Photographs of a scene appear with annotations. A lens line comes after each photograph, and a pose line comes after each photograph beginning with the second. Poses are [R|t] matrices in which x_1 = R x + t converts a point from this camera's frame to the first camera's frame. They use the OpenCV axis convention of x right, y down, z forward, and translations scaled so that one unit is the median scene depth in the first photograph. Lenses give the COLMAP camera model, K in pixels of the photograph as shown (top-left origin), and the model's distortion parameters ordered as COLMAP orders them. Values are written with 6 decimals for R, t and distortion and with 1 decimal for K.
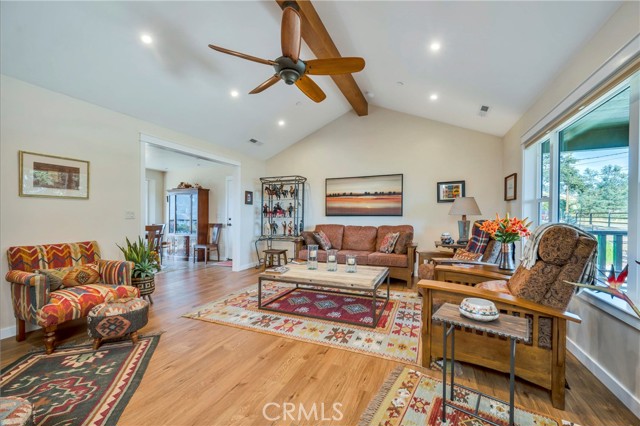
lens RADIAL K [[255.8, 0, 316.3], [0, 255.8, 215.0], [0, 0, 1]] dist [-0.004383, -0.000332]
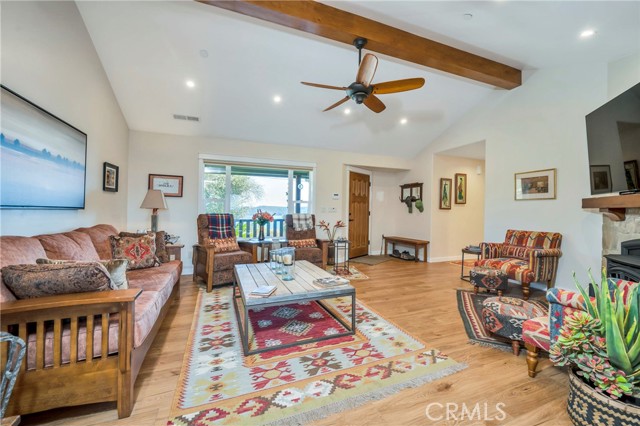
lens RADIAL K [[255.3, 0, 323.5], [0, 255.3, 211.2], [0, 0, 1]] dist [-0.001553, -0.000234]
pose [[-0.730644, -0.004424, 0.682744, -0.800526], [-0.011991, 0.999908, -0.006353, 0.011498], [-0.682653, -0.012829, -0.730630, 1.927673]]
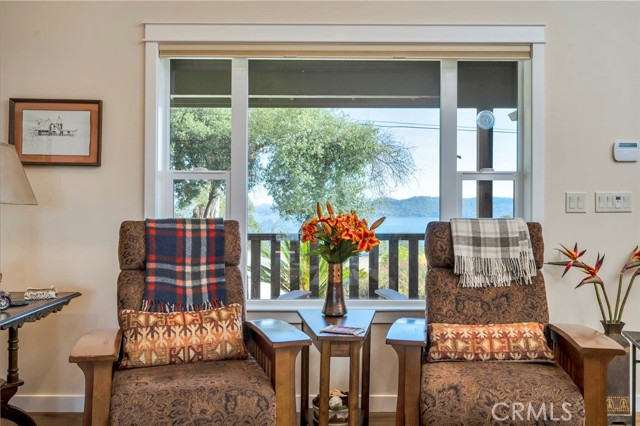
lens RADIAL K [[596.9, 0, 326.4], [0, 596.9, 211.4], [0, 0, 1]] dist [0.004098, 0.000000]
pose [[-0.433399, -0.008321, 0.901164, -0.269996], [-0.009253, 0.999946, 0.004783, 0.001660], [-0.901155, -0.006266, -0.433452, 1.414540]]
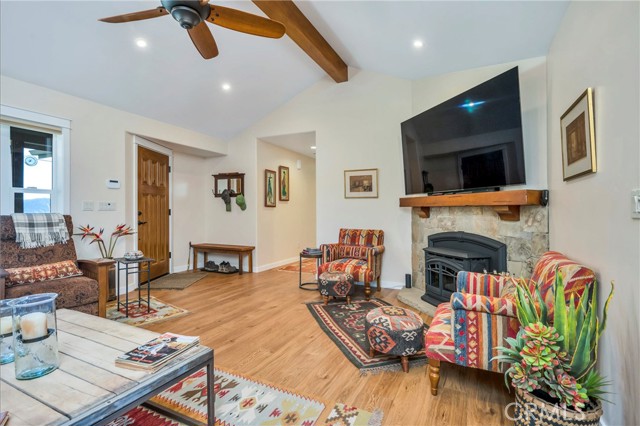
lens RADIAL K [[300.0, 0, 325.9], [0, 300.0, 214.9], [0, 0, 1]] dist [0.000550, -0.000038]
pose [[-0.999753, -0.006979, 0.021099, -0.495086], [-0.006850, 0.999957, 0.006193, 0.010005], [-0.021141, 0.006047, -0.999758, 1.764470]]
